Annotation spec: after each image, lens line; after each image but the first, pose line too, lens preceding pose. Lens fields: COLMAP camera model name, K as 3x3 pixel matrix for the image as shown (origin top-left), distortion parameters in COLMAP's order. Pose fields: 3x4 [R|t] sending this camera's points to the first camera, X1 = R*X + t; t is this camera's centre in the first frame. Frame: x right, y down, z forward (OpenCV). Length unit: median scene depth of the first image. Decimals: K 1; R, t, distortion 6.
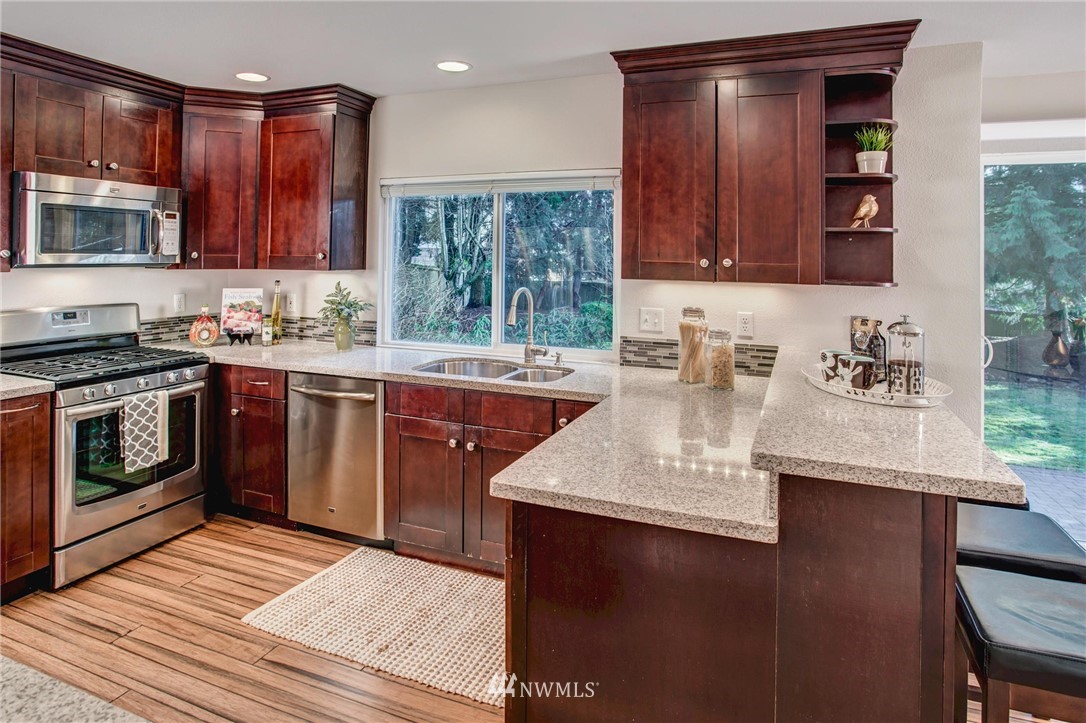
lens RADIAL K [[638.3, 0, 545.7], [0, 638.3, 225.9], [0, 0, 1]] dist [-0.017800, 0.001070]
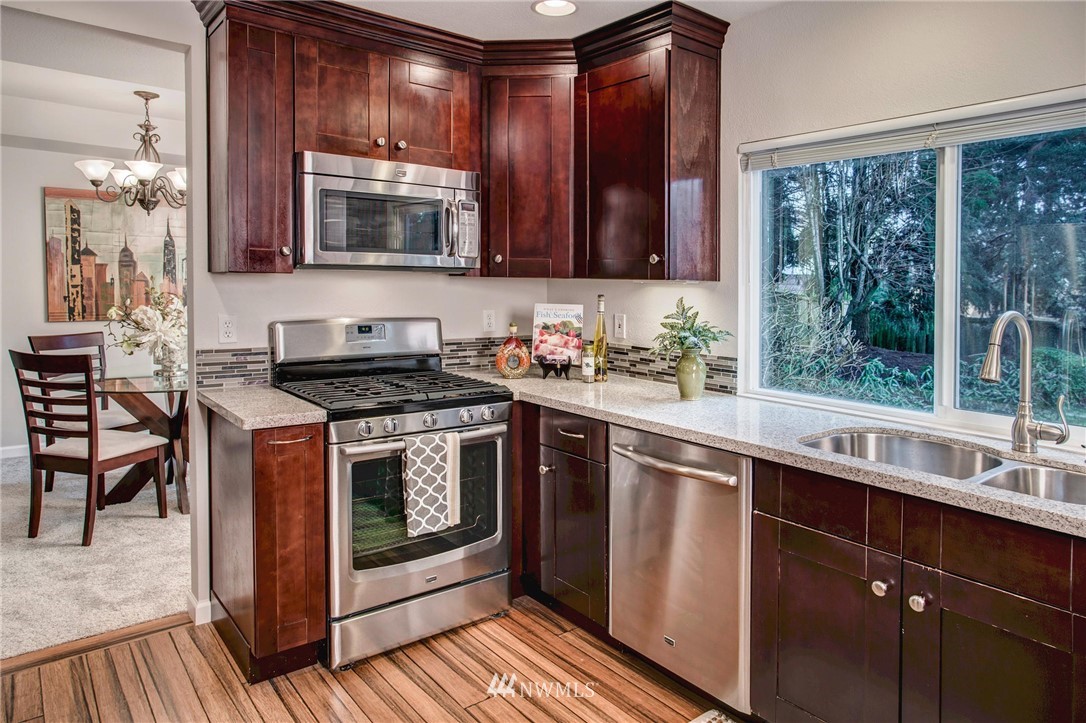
lens RADIAL K [[705.4, 0, 541.1], [0, 705.4, 267.5], [0, 0, 1]] dist [-0.052443, 0.054014]
pose [[0.865488, -0.006599, -0.500886, -0.084637], [0.016434, 0.999749, 0.015225, 0.047891], [0.500660, -0.021409, 0.865379, 0.305094]]
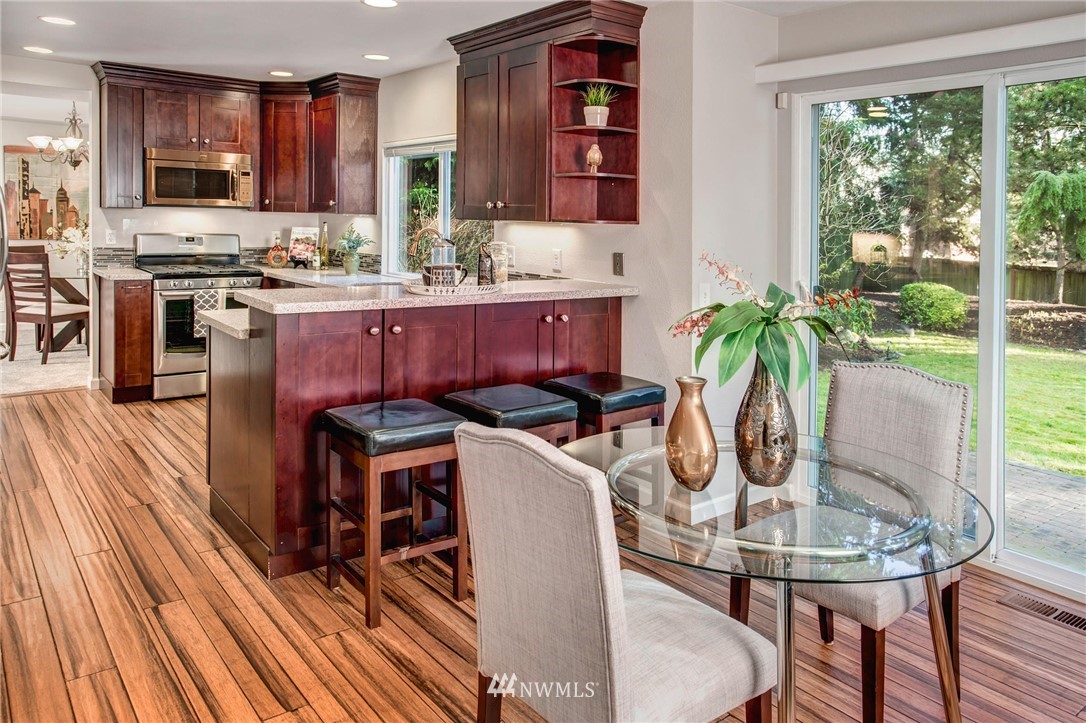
lens RADIAL K [[787.7, 0, 555.4], [0, 787.7, 204.2], [0, 0, 1]] dist [-0.004840, 0.002490]
pose [[0.872516, 0.004167, -0.488569, 0.927697], [0.005278, 0.999825, 0.017953, 0.025712], [0.488558, -0.018242, 0.872341, -0.226659]]
